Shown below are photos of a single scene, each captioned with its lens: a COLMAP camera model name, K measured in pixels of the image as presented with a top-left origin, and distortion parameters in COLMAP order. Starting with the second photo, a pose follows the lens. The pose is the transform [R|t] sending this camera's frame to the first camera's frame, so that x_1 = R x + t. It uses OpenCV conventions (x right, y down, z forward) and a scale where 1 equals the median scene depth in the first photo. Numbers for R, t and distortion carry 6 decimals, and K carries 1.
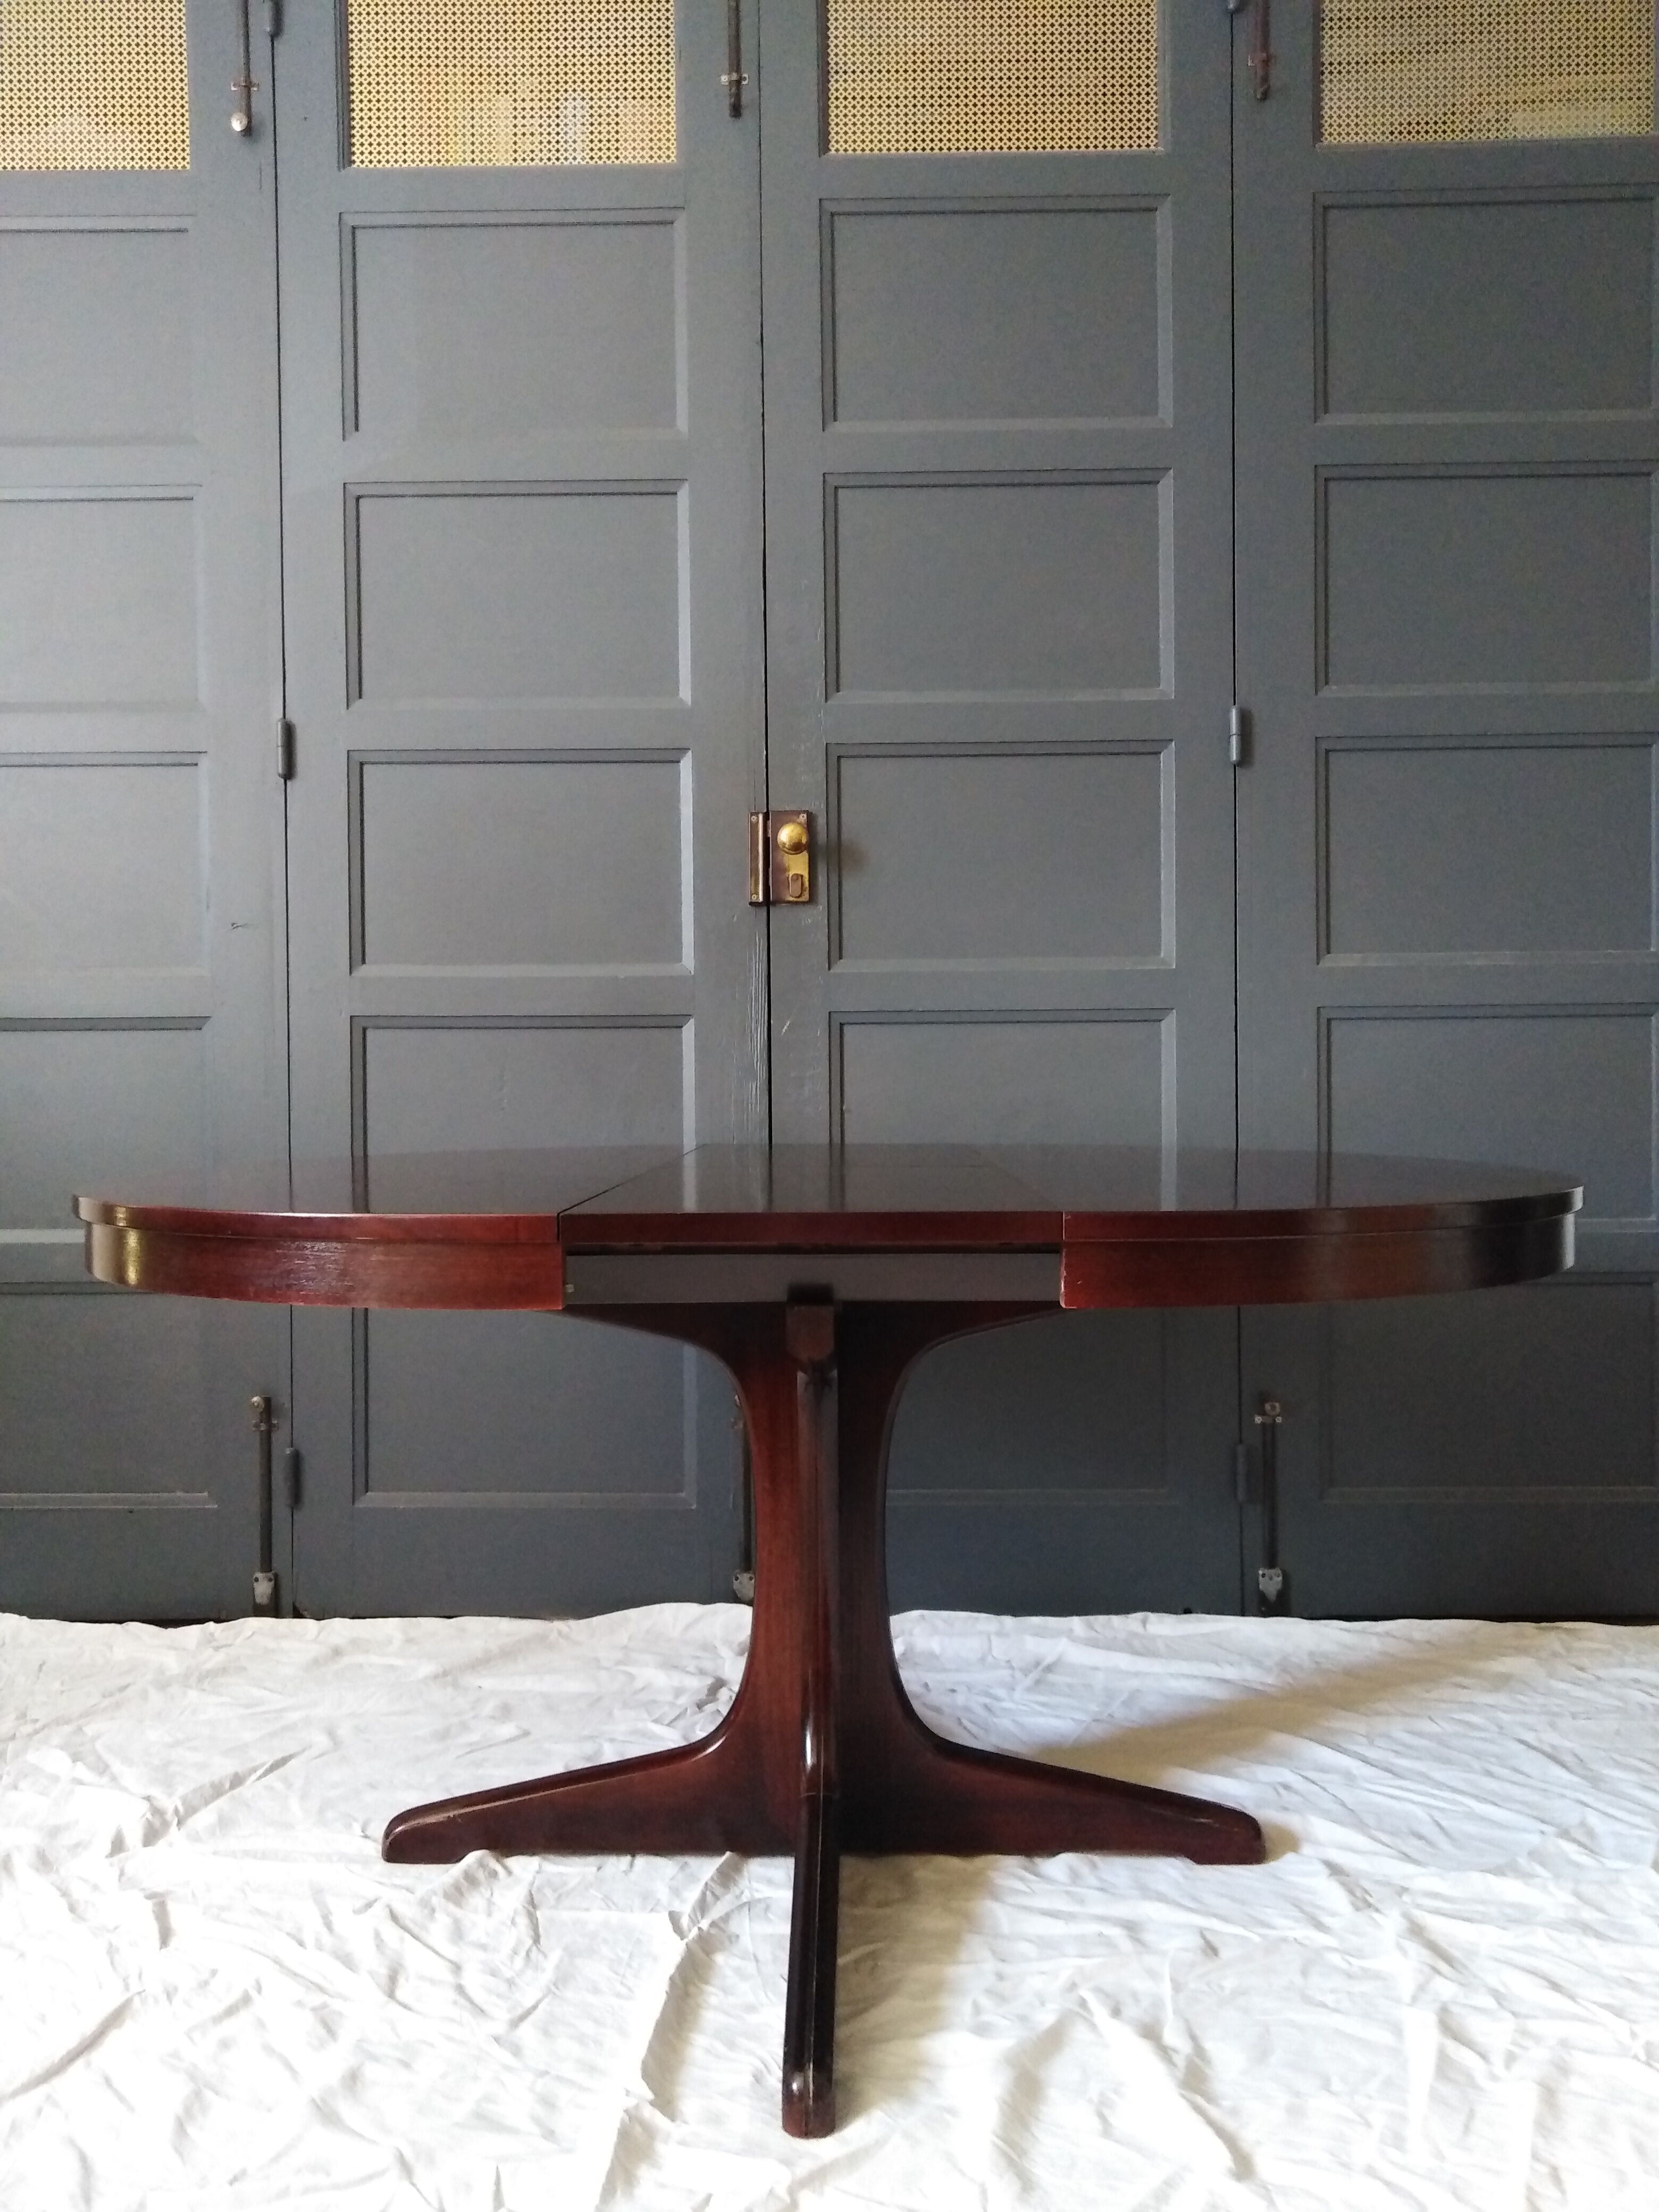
lens RADIAL K [[1668.3, 0, 830.9], [0, 1668.3, 1091.8], [0, 0, 1]] dist [0.022150, -0.026094]
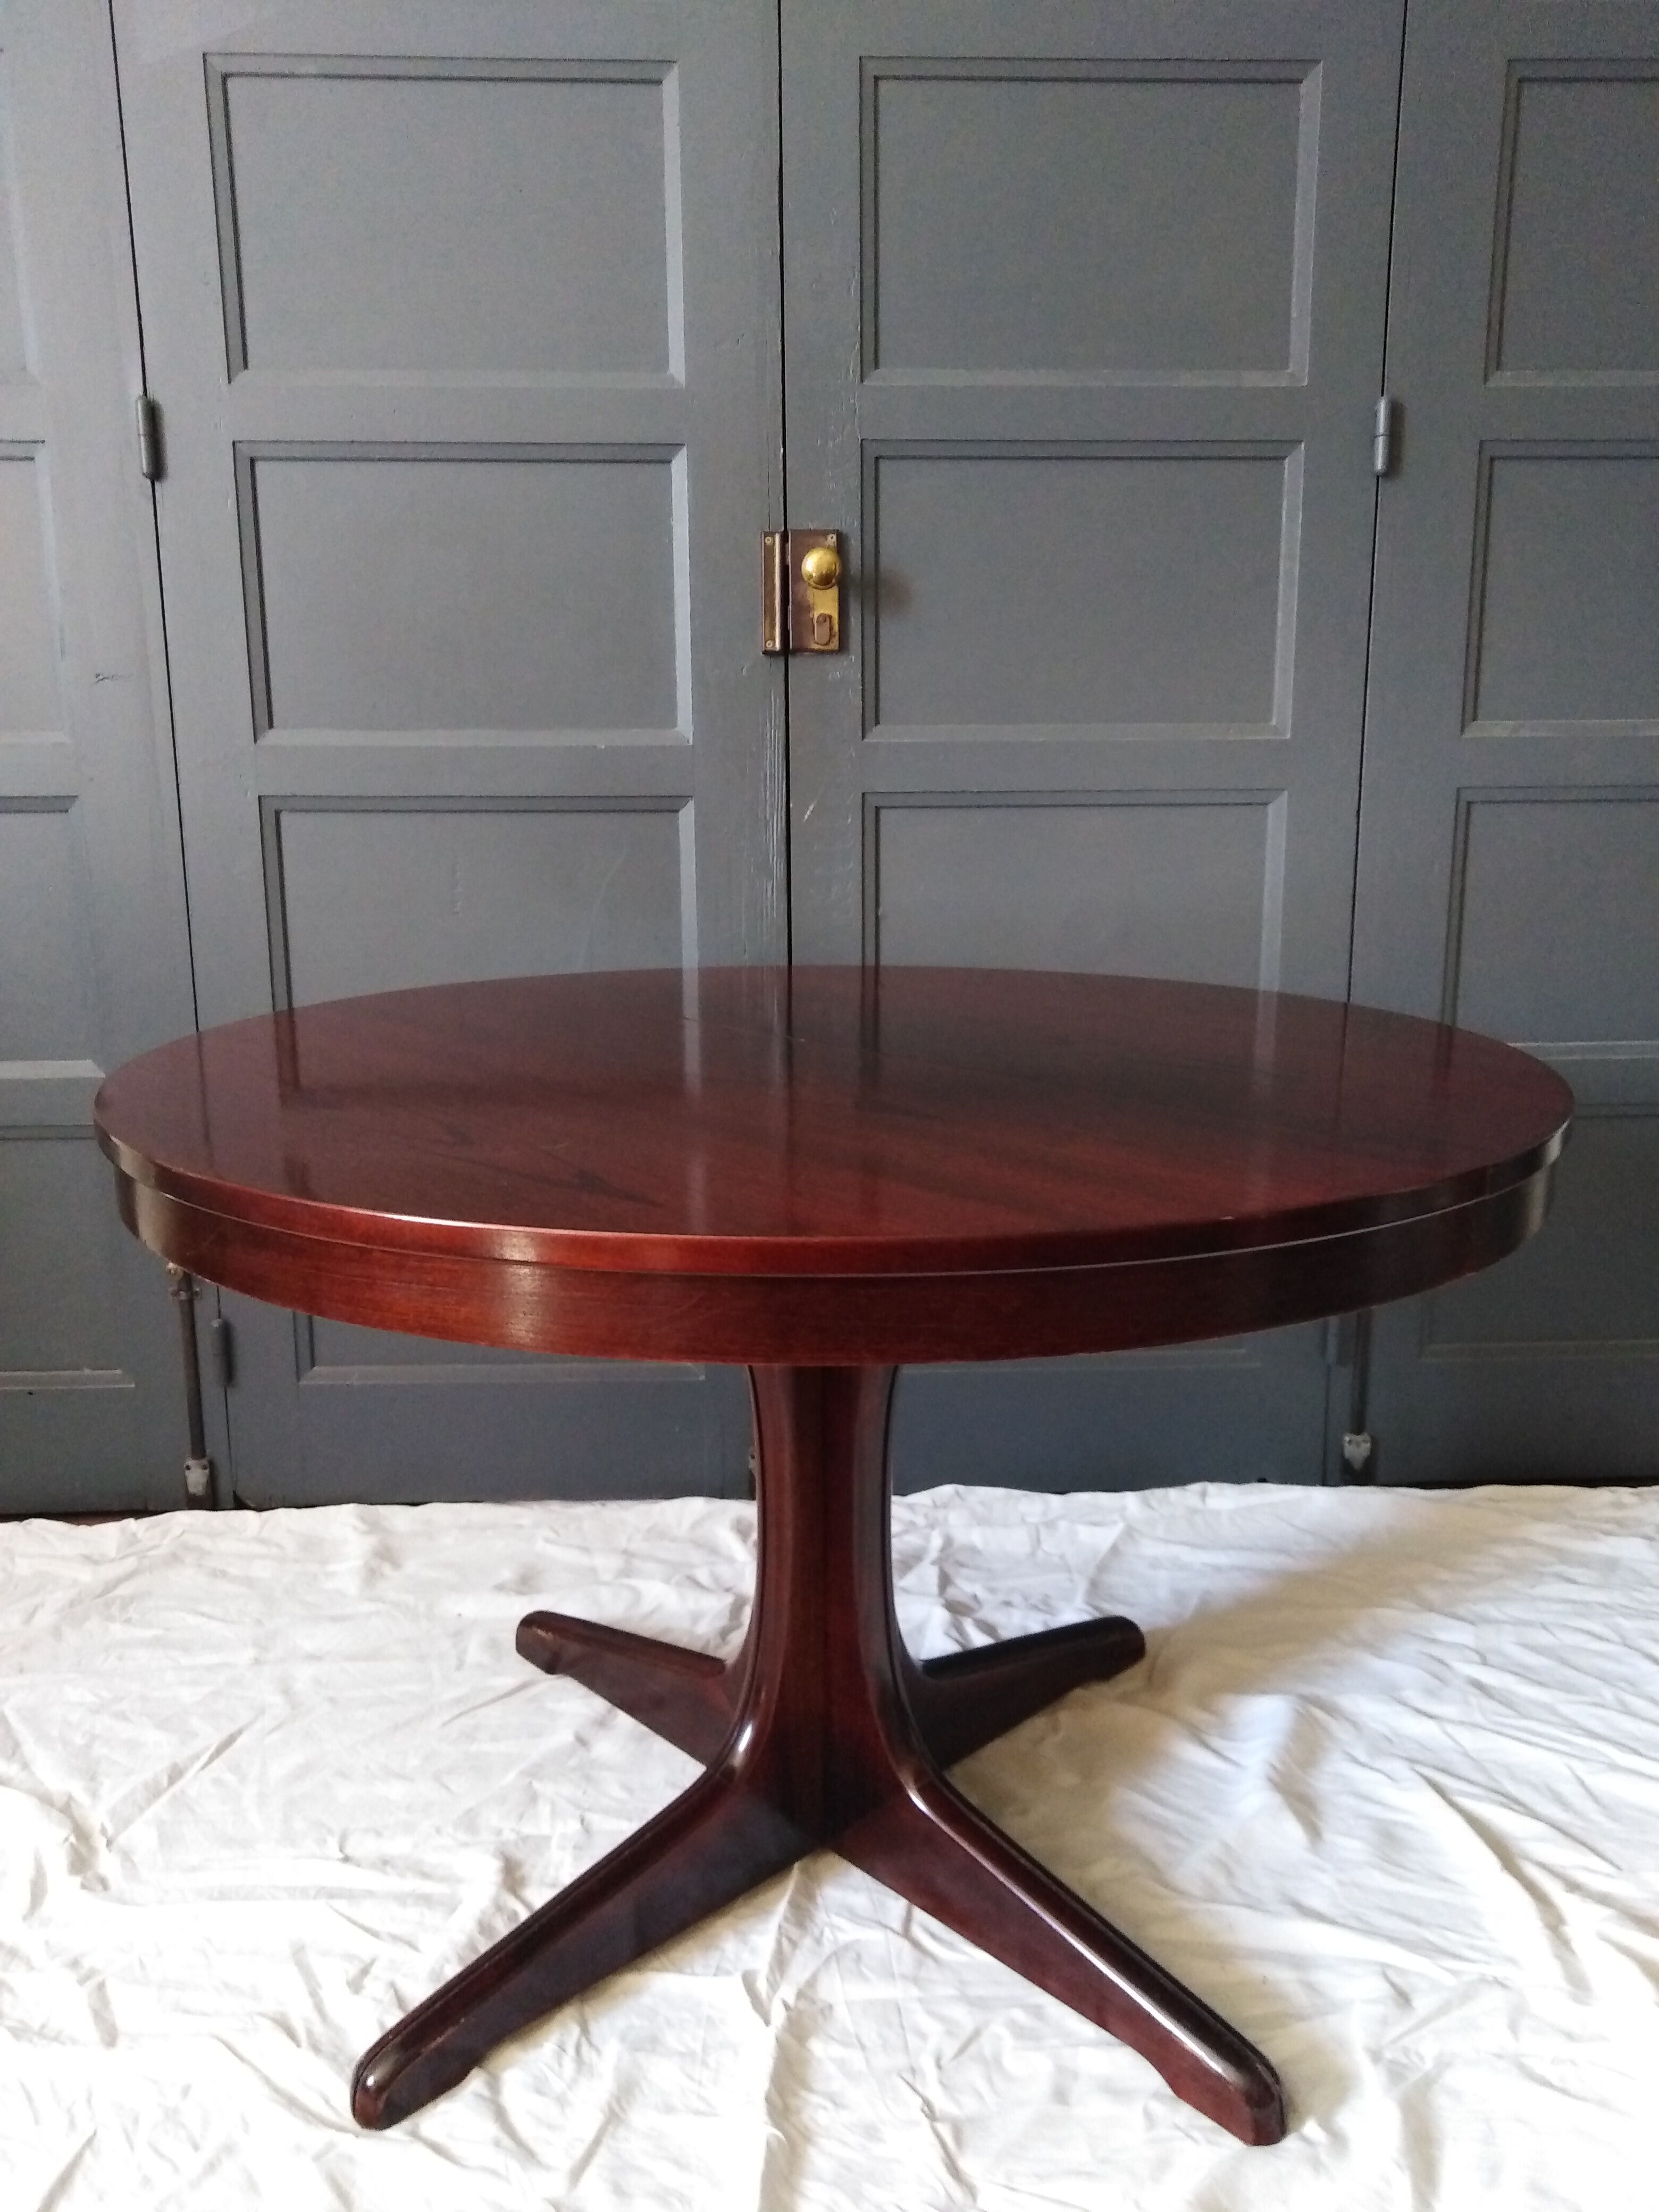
lens RADIAL K [[1668.3, 0, 825.3], [0, 1668.3, 1096.2], [0, 0, 1]] dist [0.022150, -0.026094]
pose [[0.998505, -0.008340, 0.054013, -0.082691], [-0.001997, 0.982059, 0.188561, -0.072622], [-0.054617, -0.188388, 0.980575, 0.237574]]
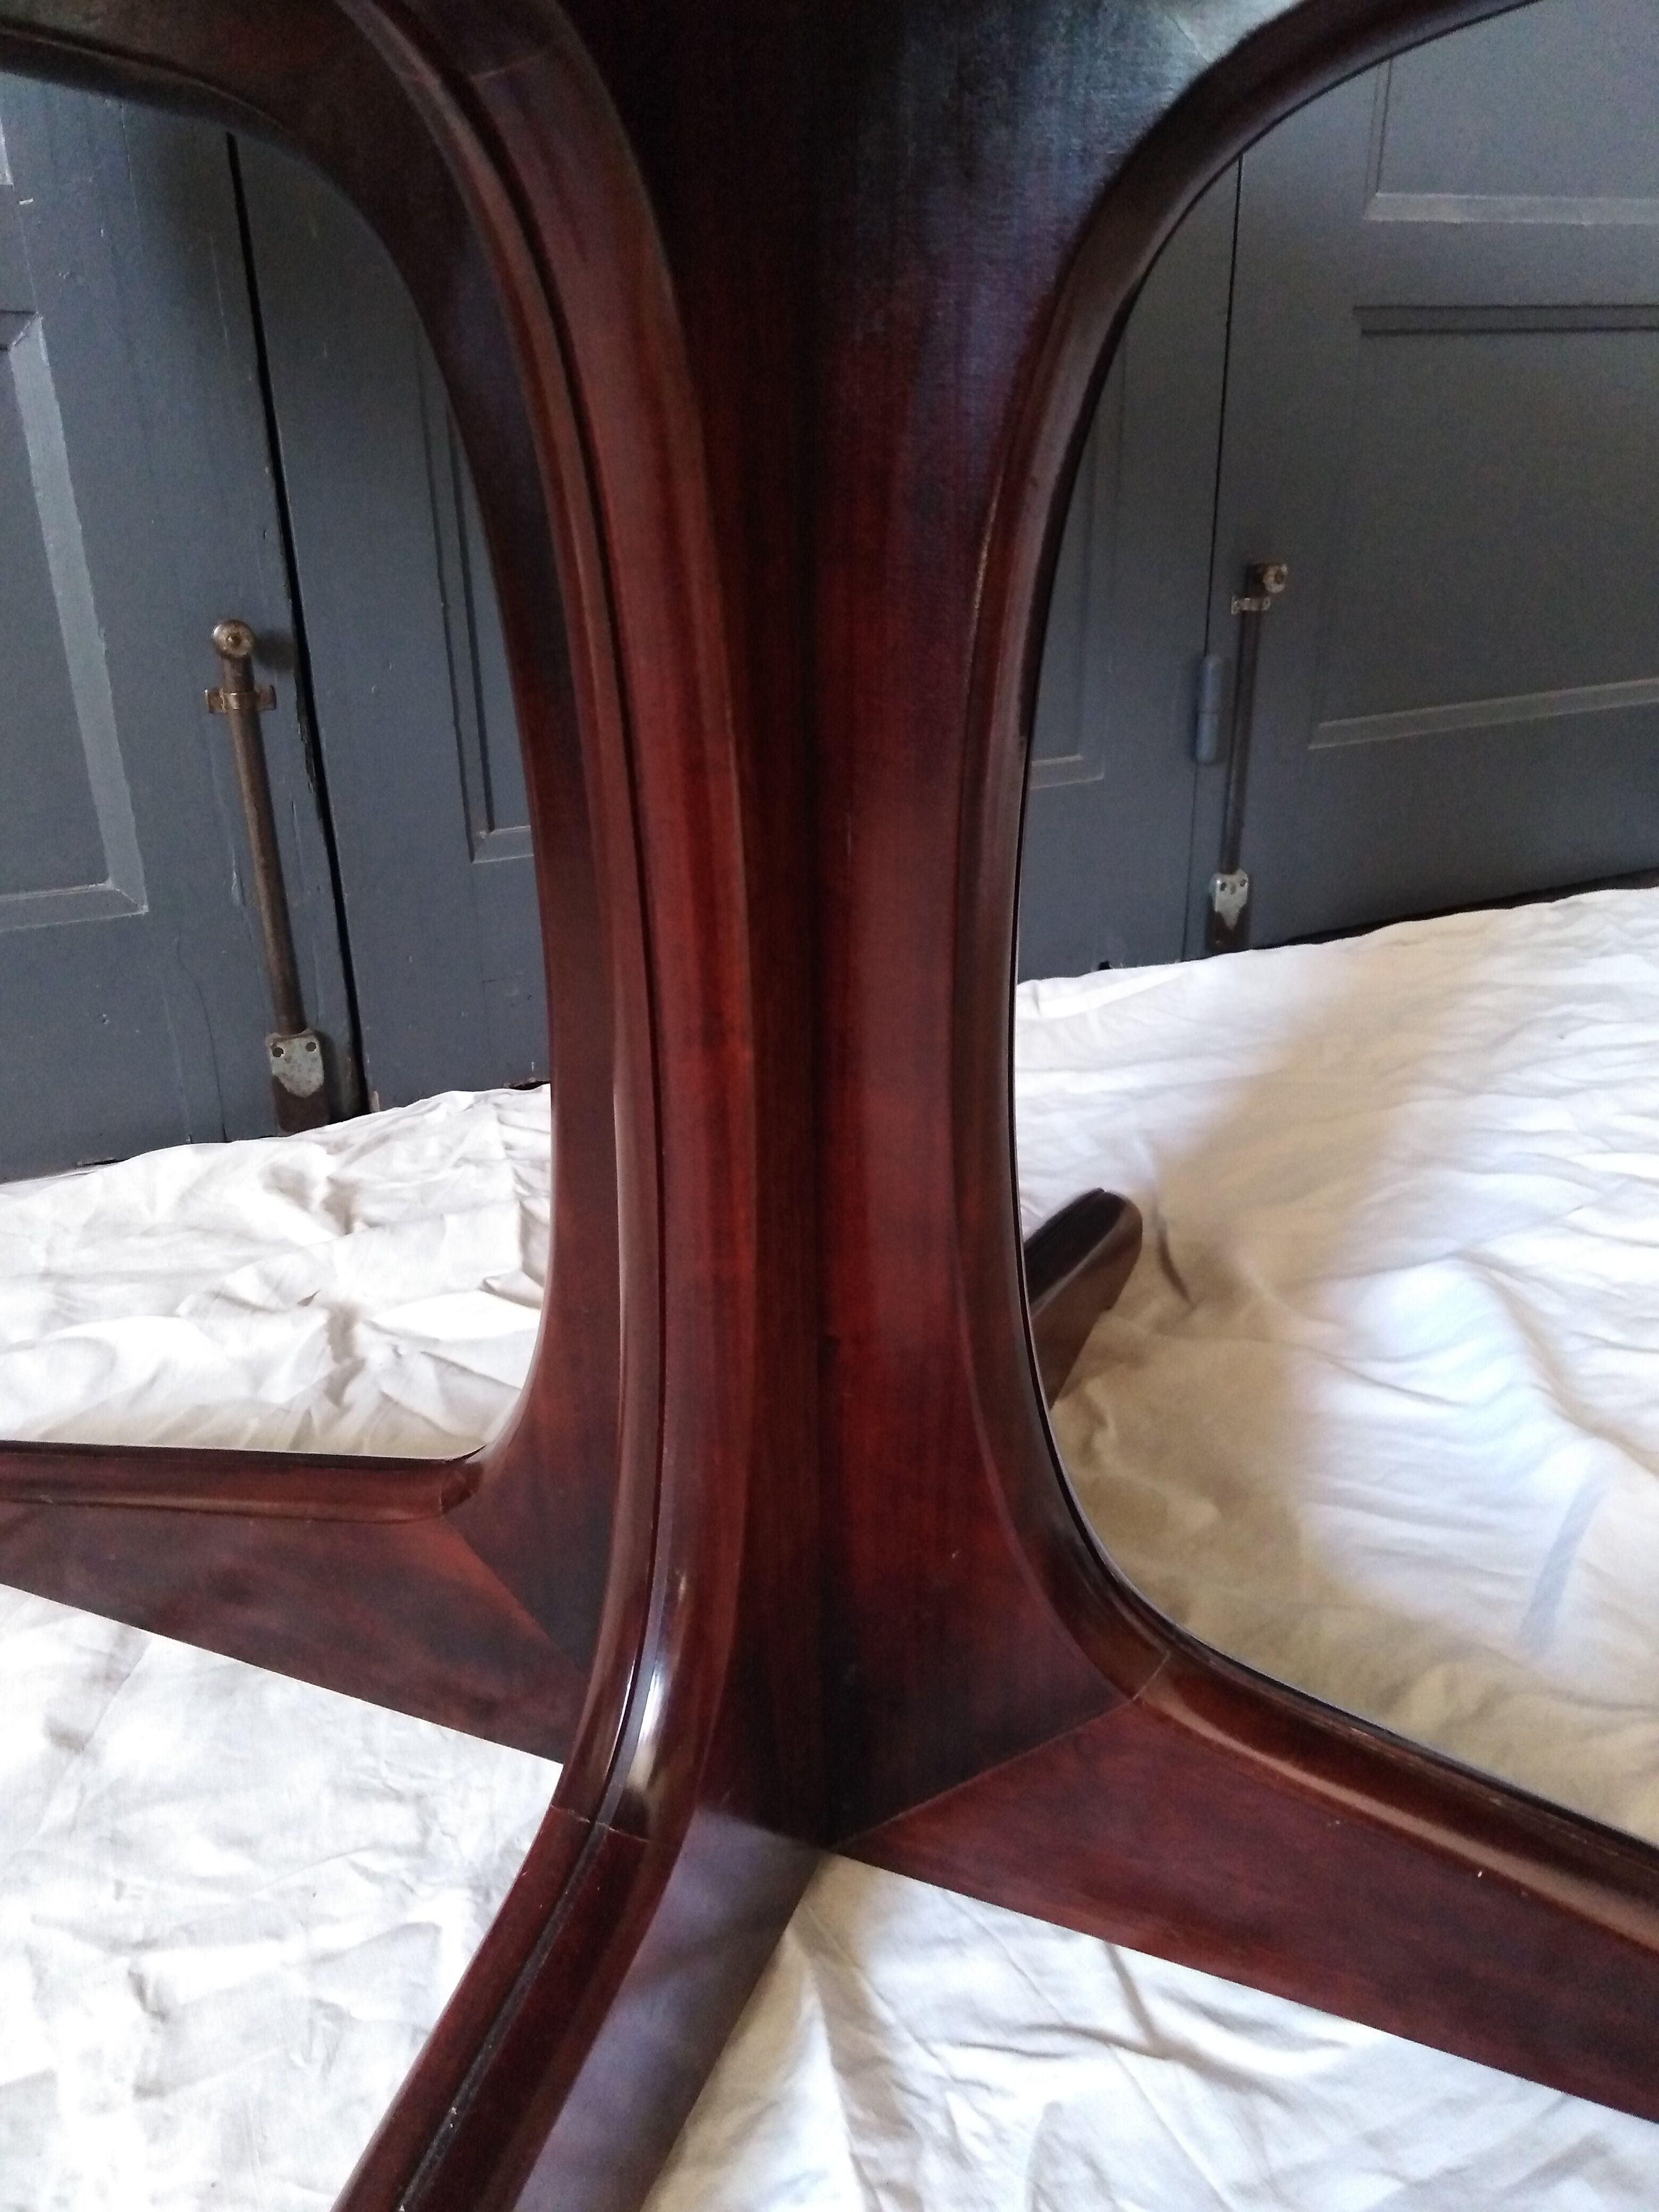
lens RADIAL K [[1668.3, 0, 824.7], [0, 1668.3, 1099.6], [0, 0, 1]] dist [0.022150, -0.026094]
pose [[0.892491, -0.184943, 0.411406, -0.144094], [0.012098, 0.921565, 0.388035, 0.171767], [-0.450902, -0.341341, 0.824727, 0.730066]]
